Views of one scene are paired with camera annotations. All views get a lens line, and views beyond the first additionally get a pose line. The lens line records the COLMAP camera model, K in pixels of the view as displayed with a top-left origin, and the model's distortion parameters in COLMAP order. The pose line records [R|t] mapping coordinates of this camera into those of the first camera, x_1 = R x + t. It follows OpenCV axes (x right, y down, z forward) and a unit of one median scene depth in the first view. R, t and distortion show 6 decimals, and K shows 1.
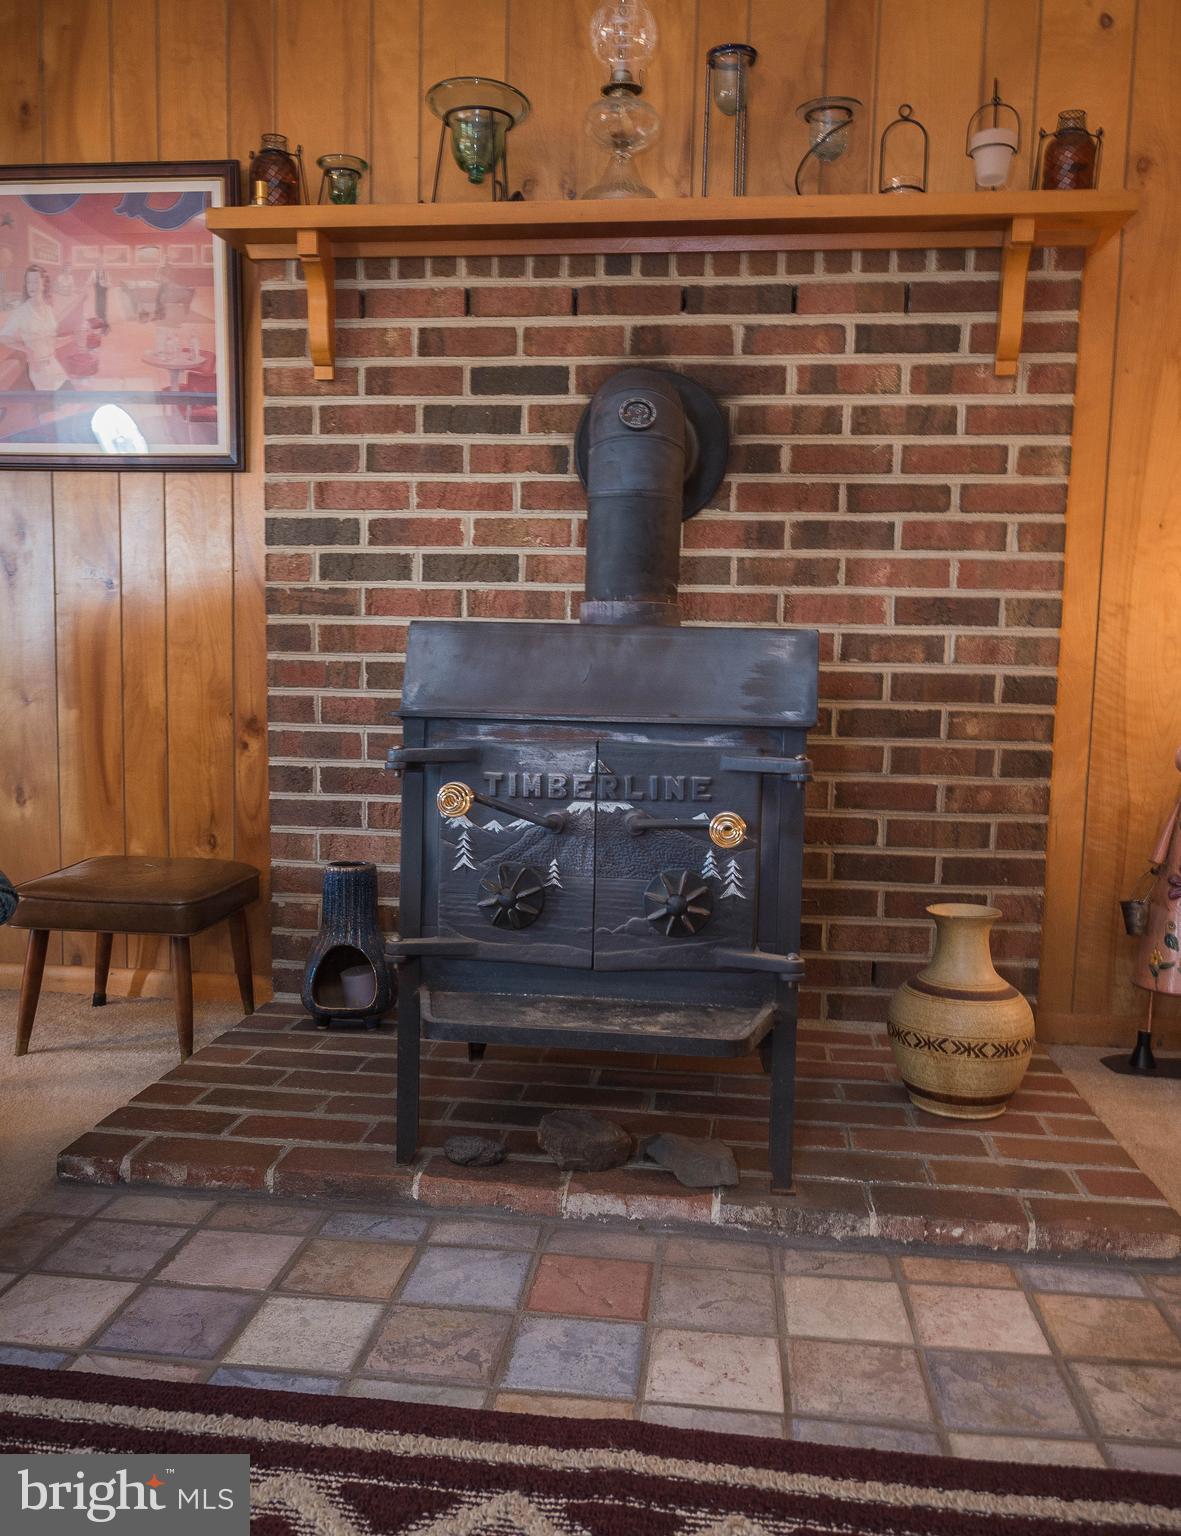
lens RADIAL K [[1243.2, 0, 598.2], [0, 1243.2, 795.0], [0, 0, 1]] dist [0.000354, 0.000285]
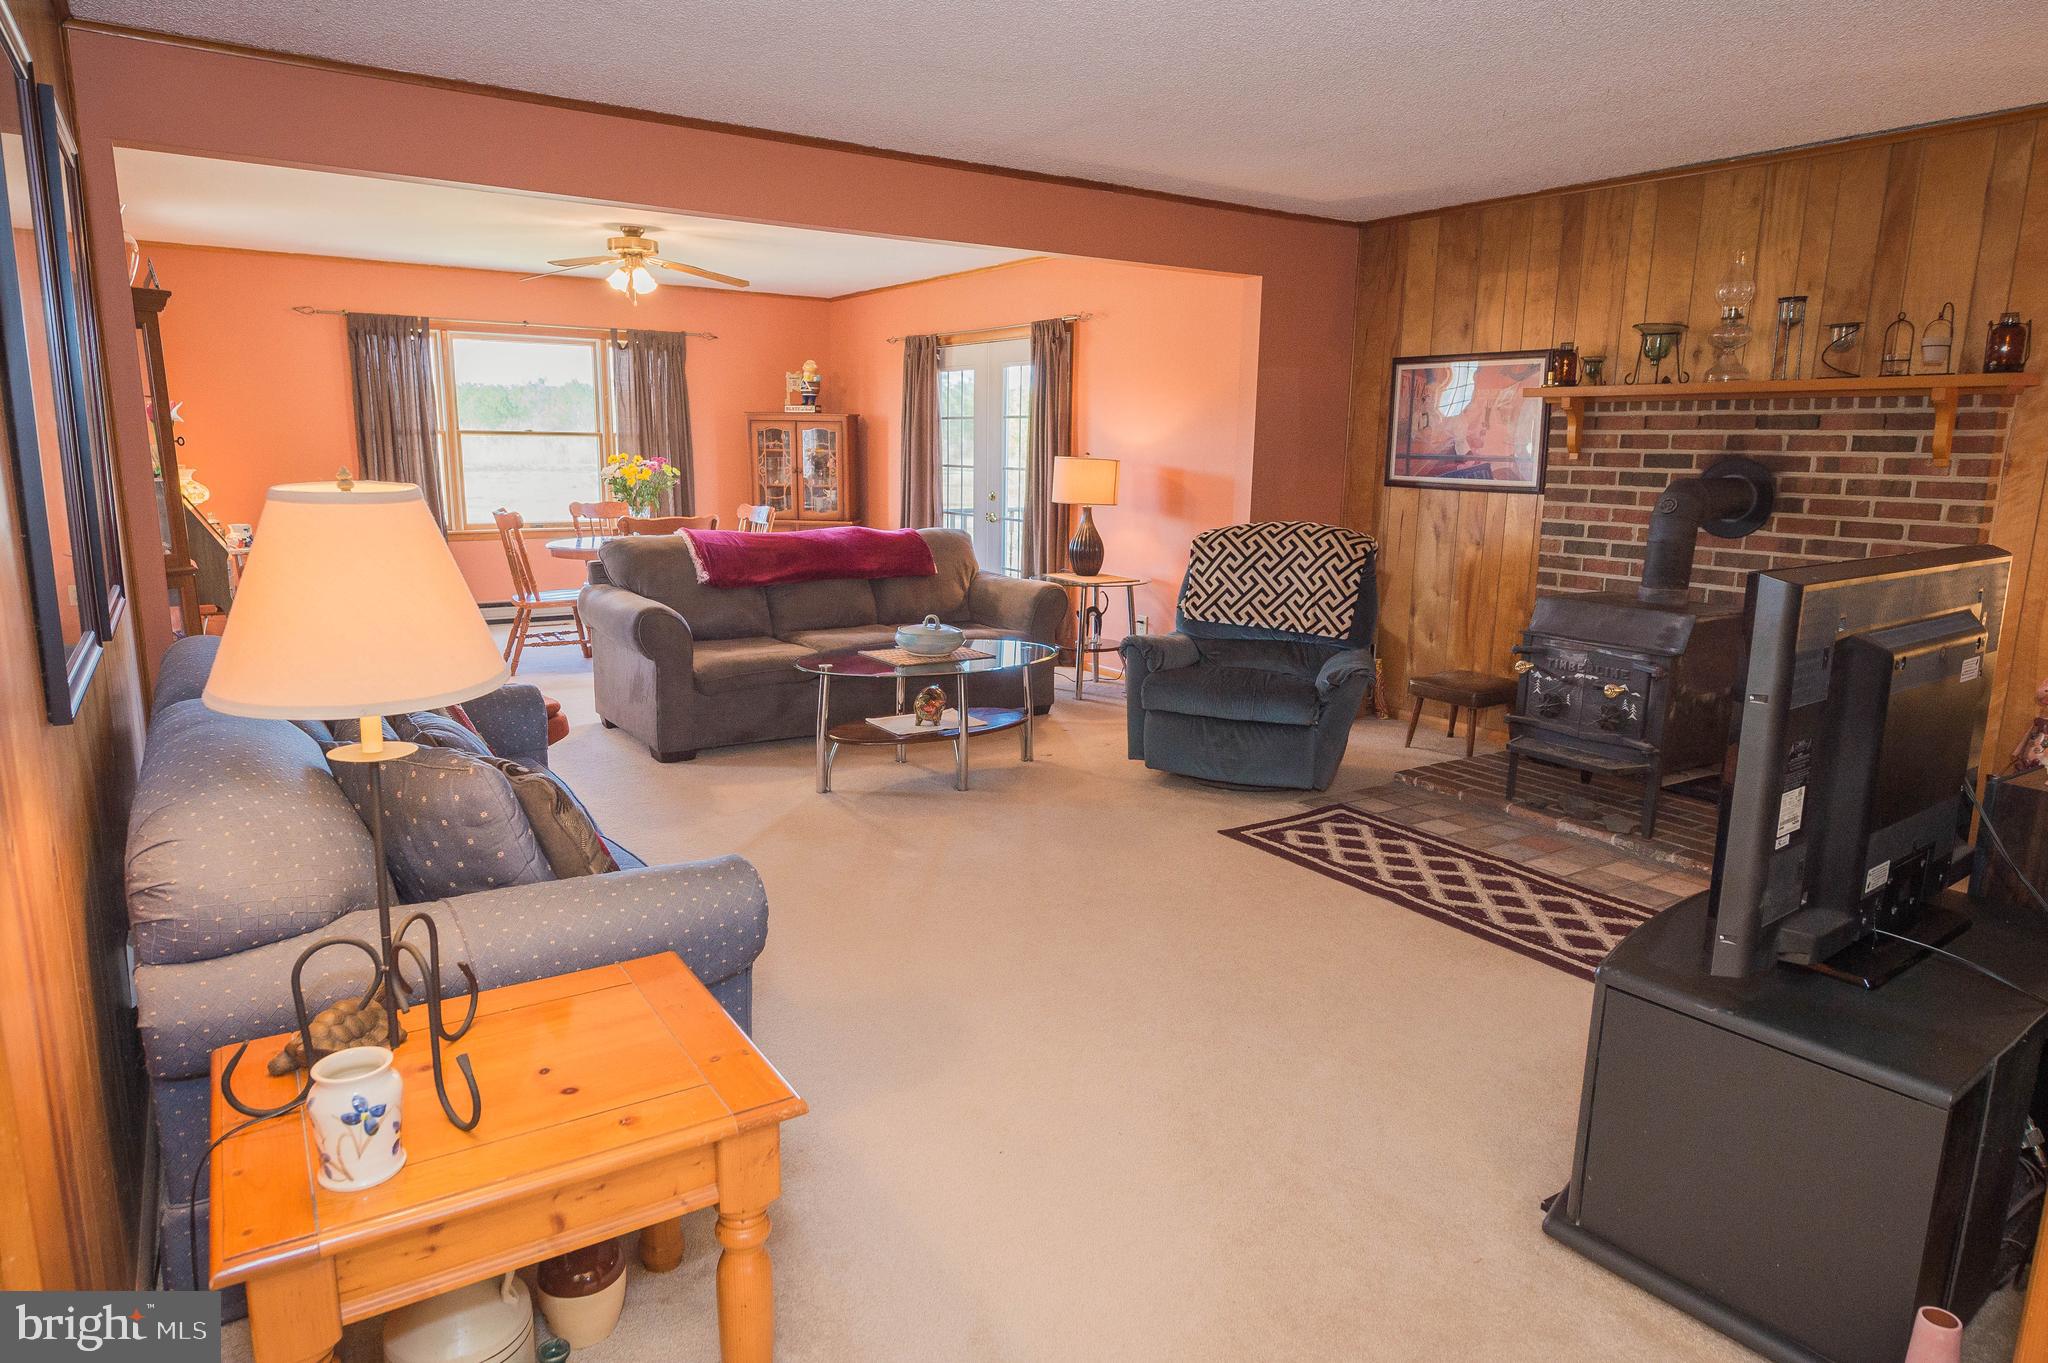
lens RADIAL K [[1229.6, 0, 1024.0], [0, 1229.6, 681.5], [0, 0, 1]] dist [0.002927, -0.000730]
pose [[0.642137, 0.136801, -0.754285, 0.830645], [-0.084522, 0.990584, 0.107703, -0.110383], [0.761916, -0.005407, 0.647653, -1.094742]]
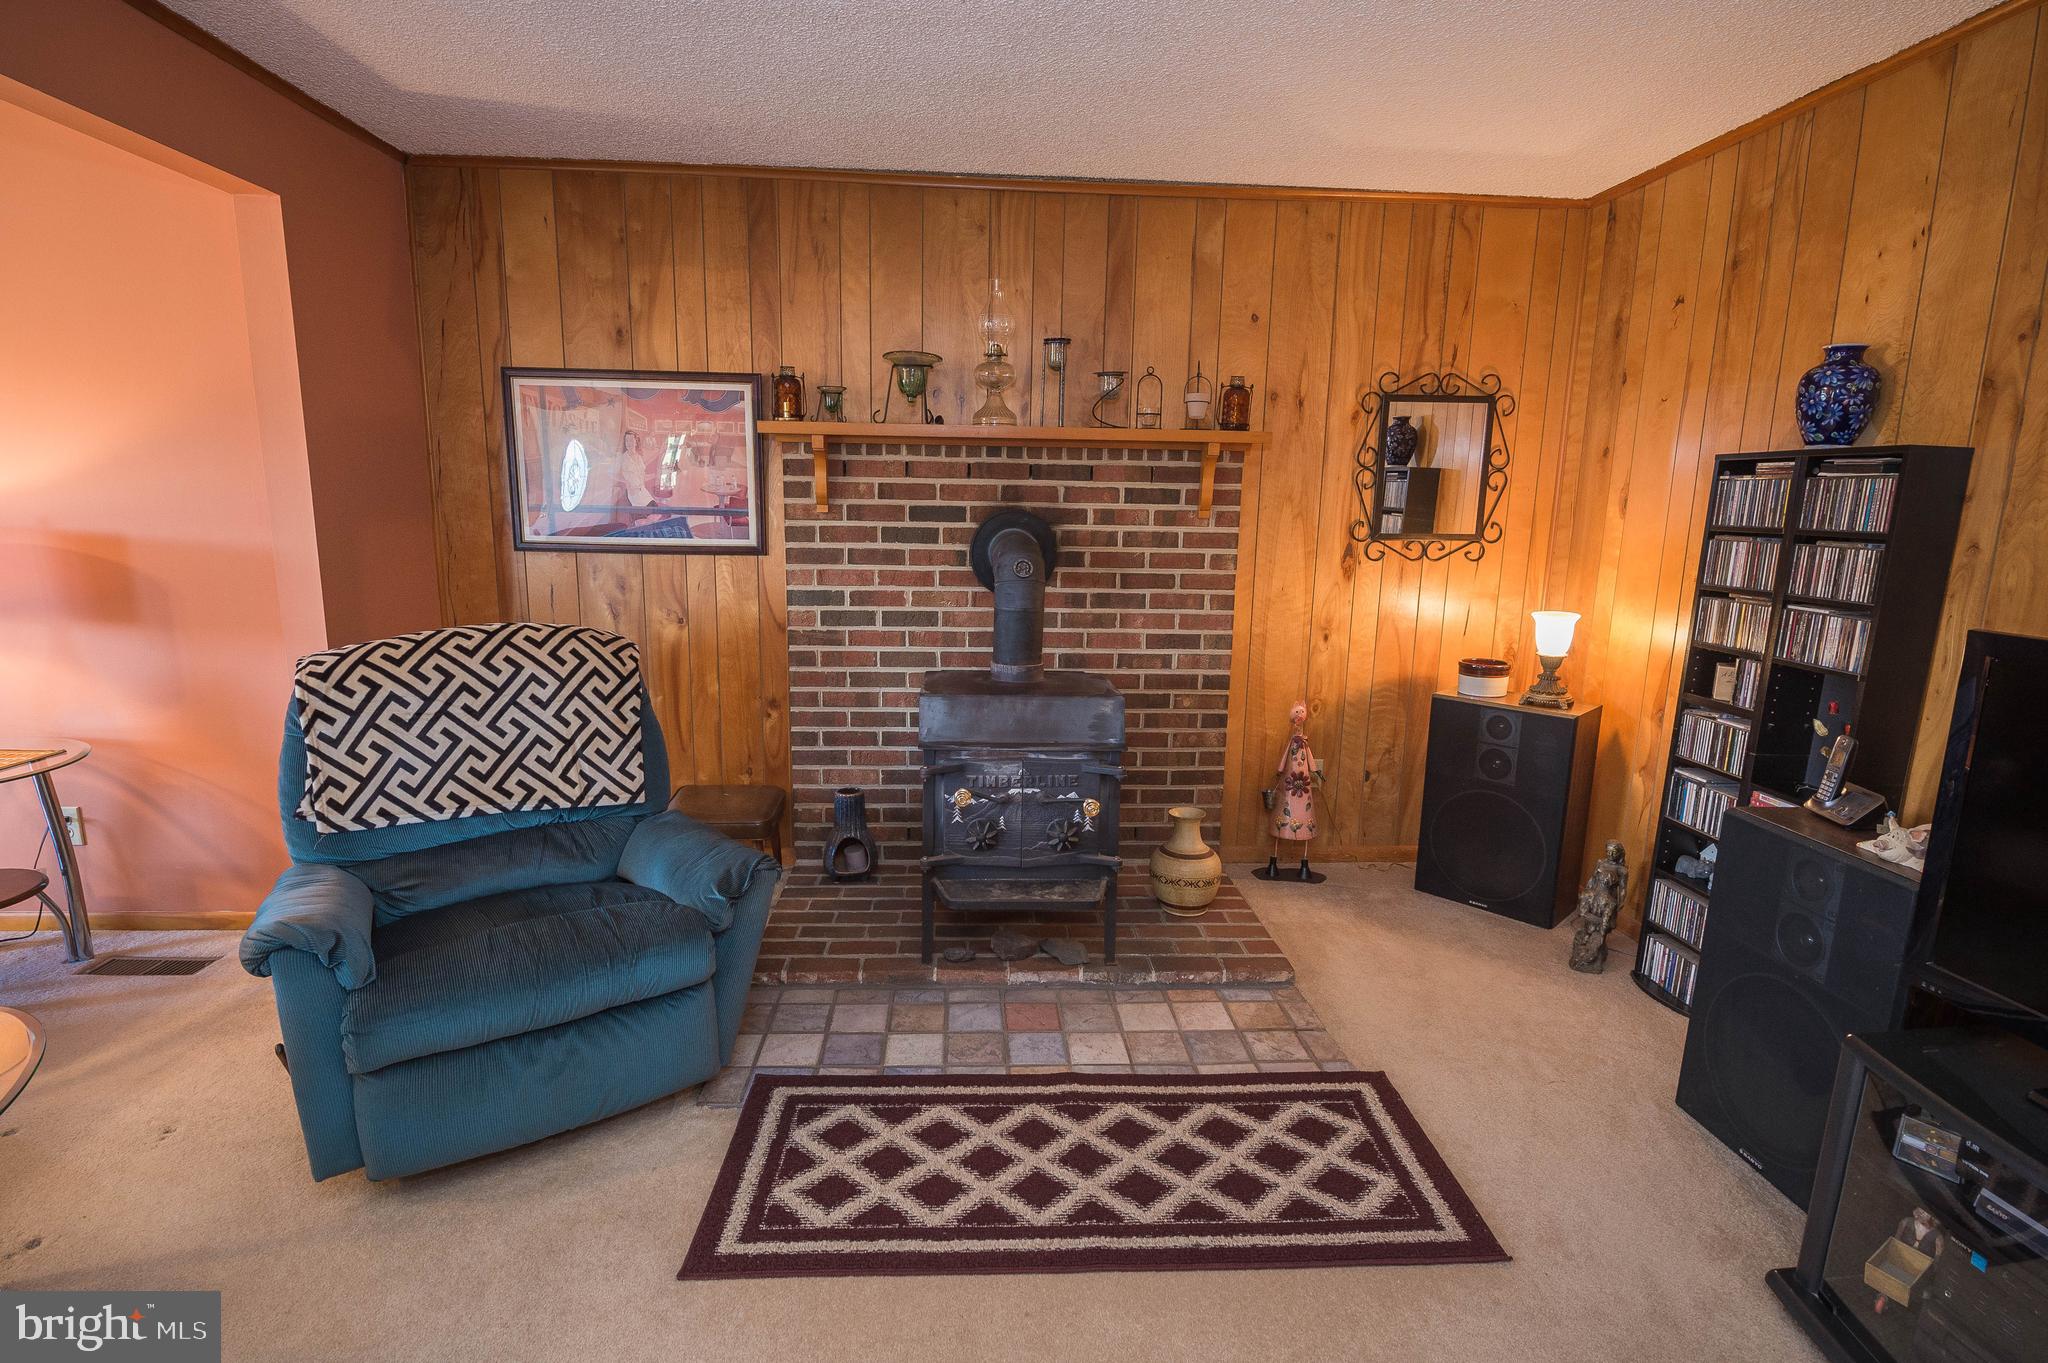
lens RADIAL K [[981.9, 0, 1019.6], [0, 981.9, 688.4], [0, 0, 1]] dist [-0.010551, 0.000071]
pose [[0.986838, -0.032504, 0.158413, -0.180550], [0.019262, 0.996244, 0.084421, -0.207139], [-0.160562, -0.080259, 0.983757, -0.409854]]
